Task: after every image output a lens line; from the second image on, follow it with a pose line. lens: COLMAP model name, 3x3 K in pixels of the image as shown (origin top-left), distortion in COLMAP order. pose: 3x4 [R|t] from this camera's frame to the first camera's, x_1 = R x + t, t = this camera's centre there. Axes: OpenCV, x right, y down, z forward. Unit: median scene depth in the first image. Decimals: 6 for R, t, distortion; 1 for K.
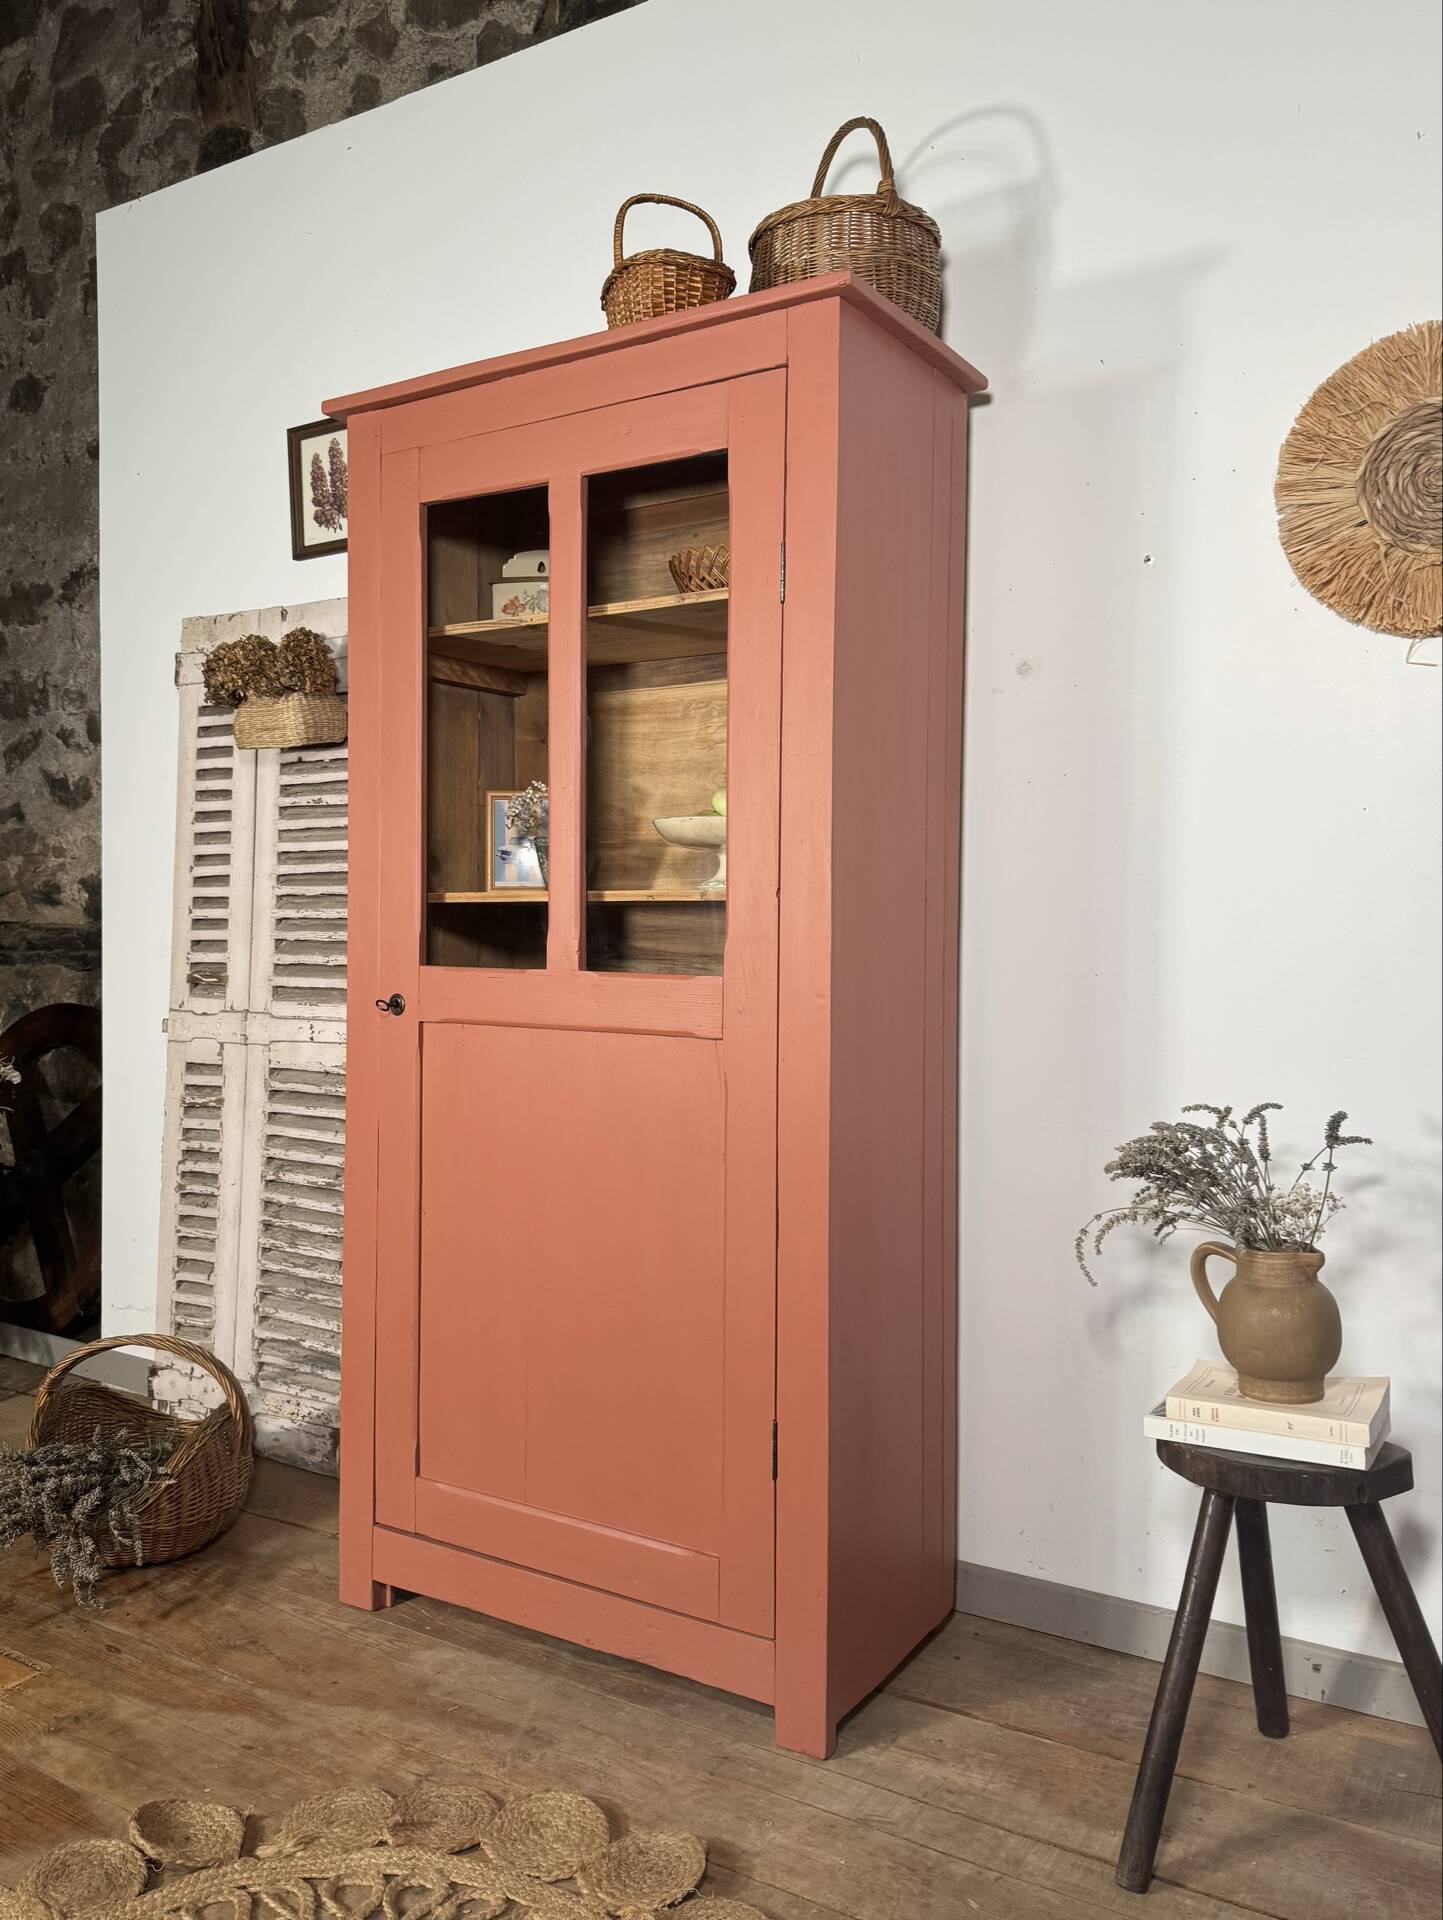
lens RADIAL K [[1492.7, 0, 684.4], [0, 1492.7, 941.9], [0, 0, 1]] dist [0.071790, -0.070331]
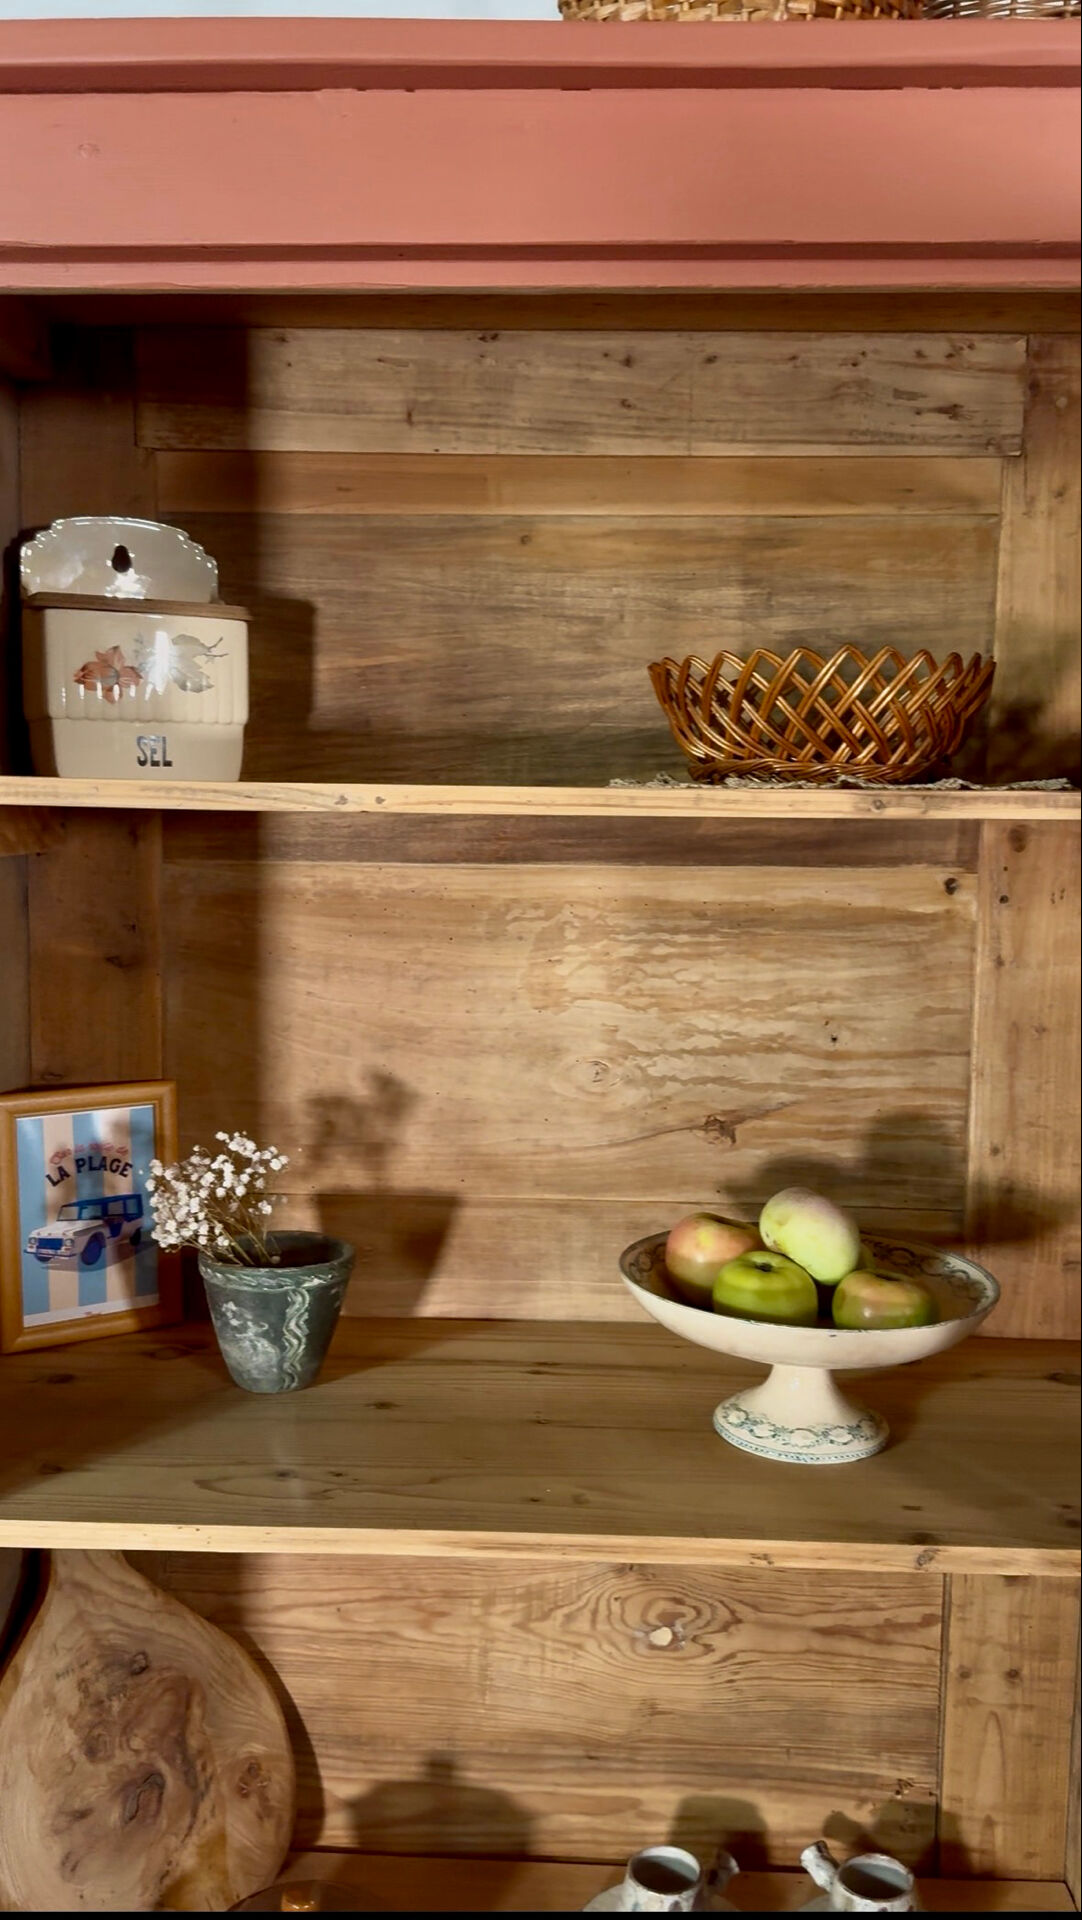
lens RADIAL K [[1569.1, 0, 540.5], [0, 1569.1, 916.5], [0, 0, 1]] dist [0.032381, -0.072952]
pose [[0.866264, -0.028890, 0.498751, -0.228158], [-0.003115, 0.997995, 0.063219, -0.187184], [-0.499577, -0.056318, 0.864437, 0.584365]]
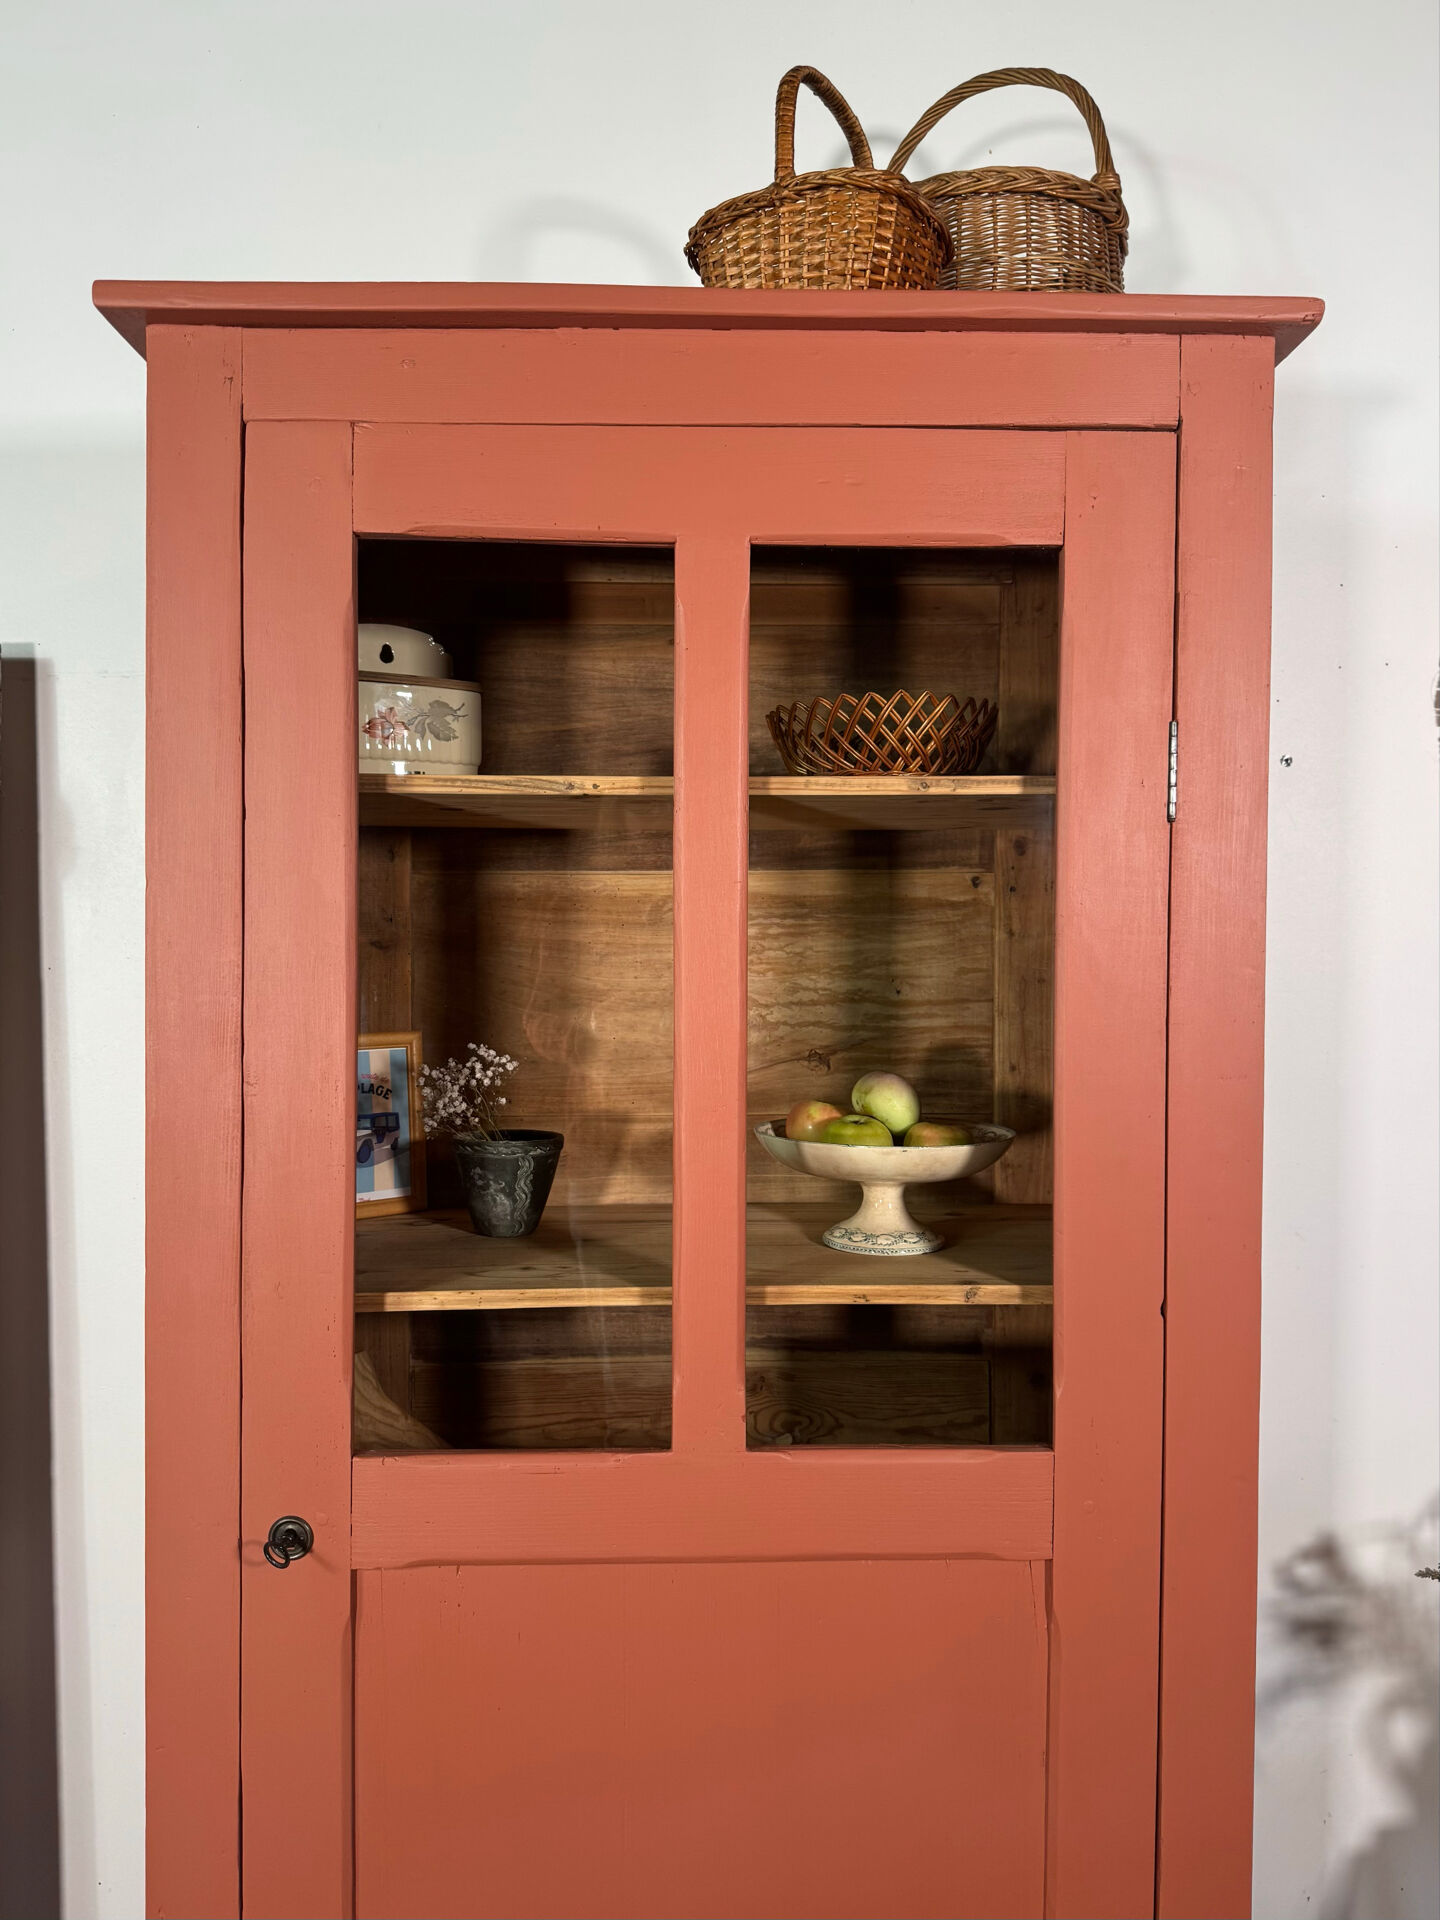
lens RADIAL K [[1369.1, 0, 729.4], [0, 1369.1, 943.7], [0, 0, 1]] dist [0.026392, -0.016398]
pose [[0.828858, -0.004624, 0.559441, -0.300275], [0.012939, 0.999857, -0.010906, -0.135148], [-0.559310, 0.016278, 0.828799, 0.505856]]
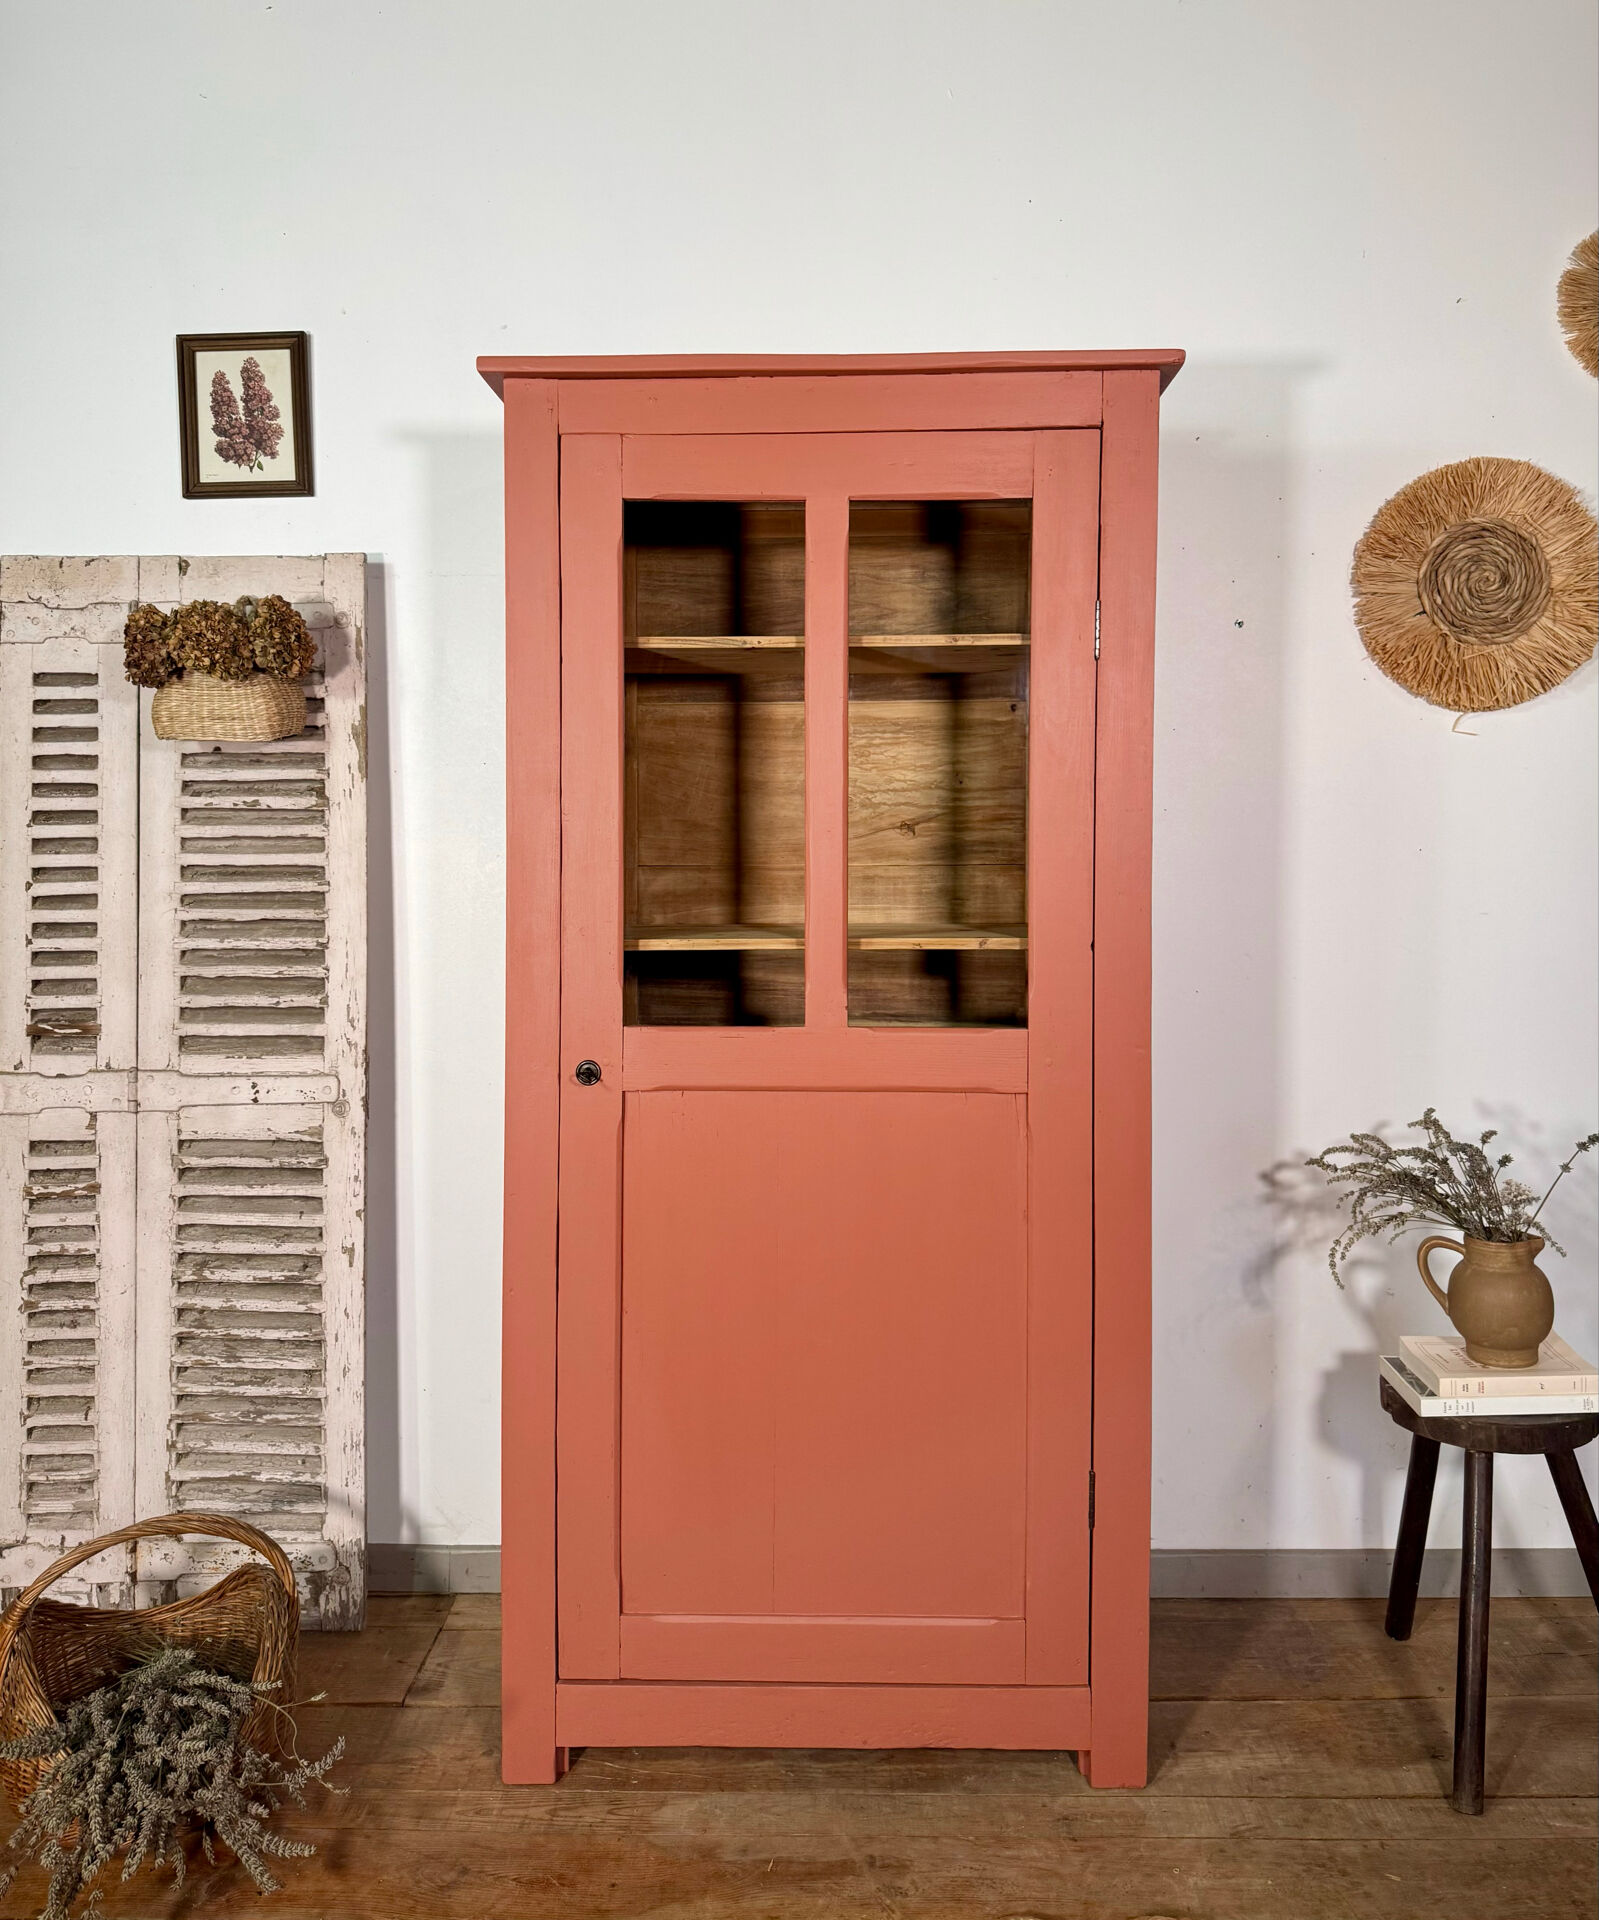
lens RADIAL K [[1485.4, 0, 808.0], [0, 1485.4, 857.1], [0, 0, 1]] dist [0.027313, -0.020991]
pose [[0.859659, -0.015994, 0.510619, -0.480017], [0.014573, 0.999871, 0.006784, -0.080198], [-0.510661, 0.001609, 0.859781, 0.188226]]
